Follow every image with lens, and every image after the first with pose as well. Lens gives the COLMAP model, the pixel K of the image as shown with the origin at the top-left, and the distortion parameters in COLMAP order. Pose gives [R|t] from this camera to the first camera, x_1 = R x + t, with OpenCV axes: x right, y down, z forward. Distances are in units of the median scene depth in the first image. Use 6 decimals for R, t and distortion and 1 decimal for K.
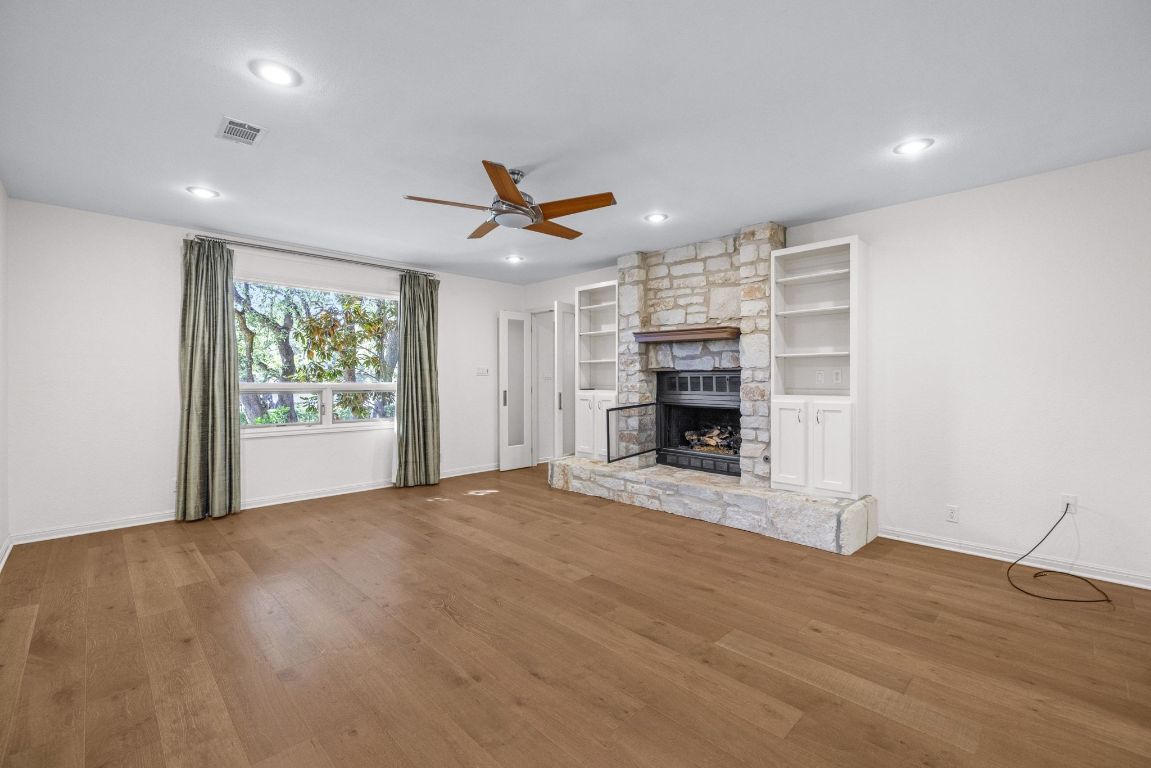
lens RADIAL K [[505.5, 0, 572.7], [0, 505.5, 380.2], [0, 0, 1]] dist [-0.000316, 0.000637]
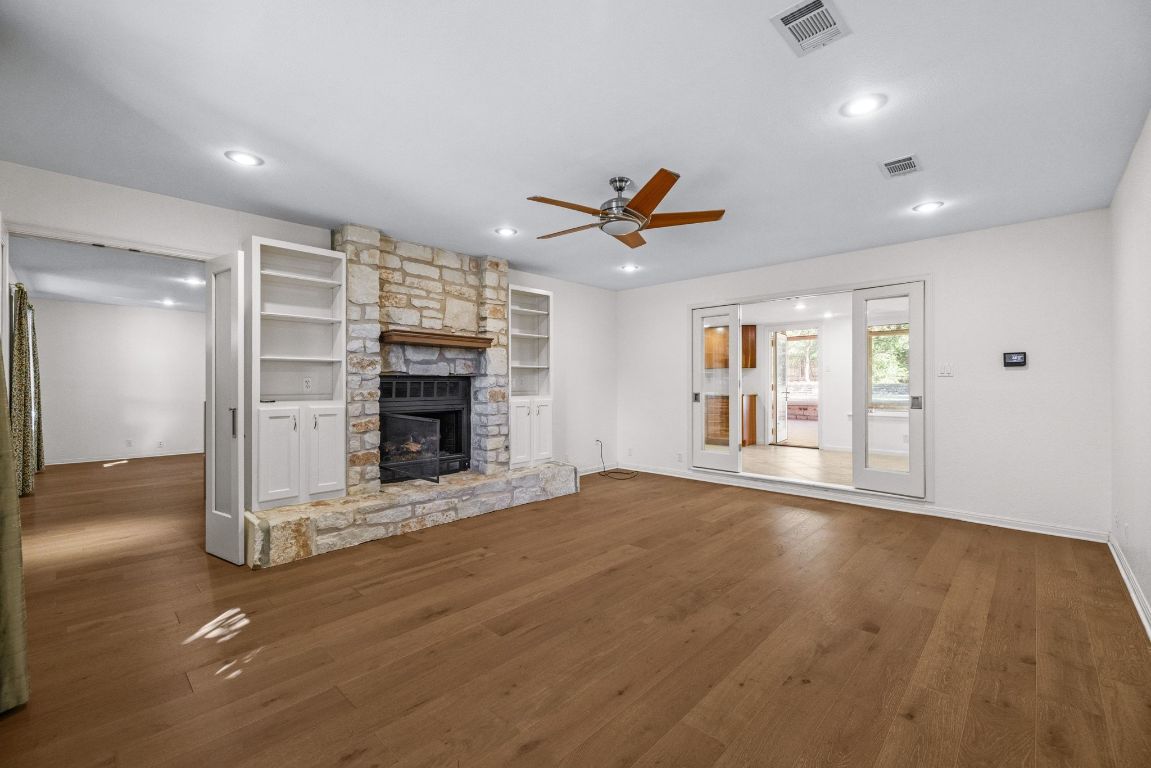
lens RADIAL K [[505.5, 0, 572.2], [0, 505.5, 382.6], [0, 0, 1]] dist [-0.000316, 0.000637]
pose [[-0.065583, 0.001648, 0.997846, -0.787859], [0.005193, 0.999986, -0.001310, -0.003177], [-0.997834, 0.005096, -0.065591, 0.818535]]
